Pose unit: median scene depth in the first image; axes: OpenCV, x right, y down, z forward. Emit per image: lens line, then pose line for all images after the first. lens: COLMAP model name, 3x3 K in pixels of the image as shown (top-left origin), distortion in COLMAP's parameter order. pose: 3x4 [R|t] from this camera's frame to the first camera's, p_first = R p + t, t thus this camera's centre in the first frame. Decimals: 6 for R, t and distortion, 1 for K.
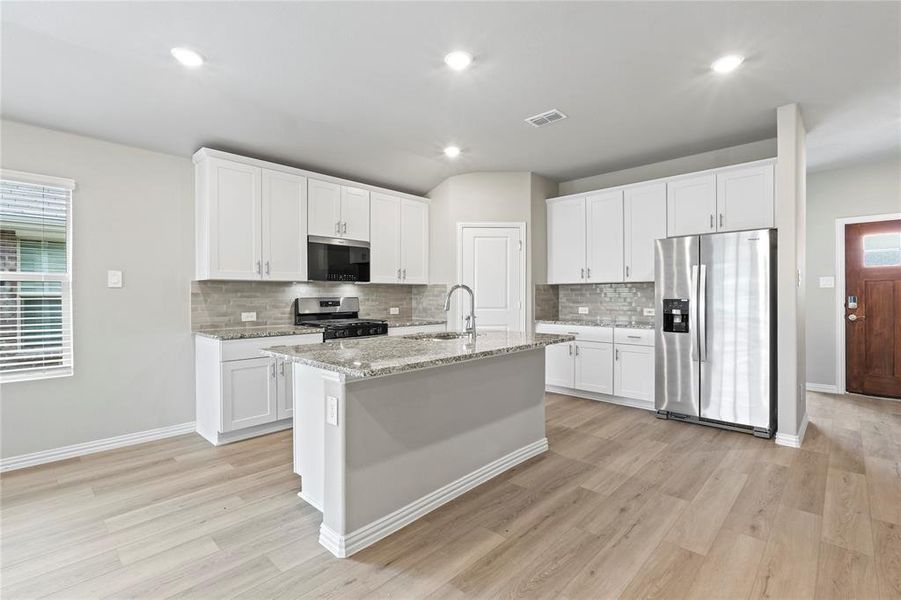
lens RADIAL K [[409.8, 0, 446.8], [0, 409.8, 296.4], [0, 0, 1]] dist [-0.005487, -0.000306]
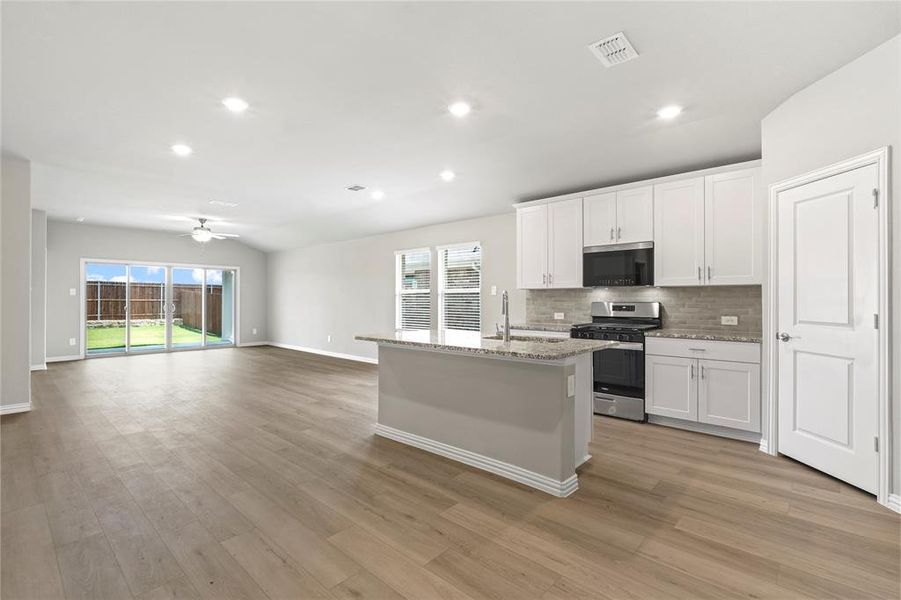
lens RADIAL K [[409.8, 0, 447.5], [0, 409.8, 297.1], [0, 0, 1]] dist [-0.005487, -0.000306]
pose [[0.030526, -0.002635, -0.999530, 0.889740], [-0.003204, 0.999991, -0.002734, -0.006579], [0.999529, 0.003286, 0.030518, 0.658069]]
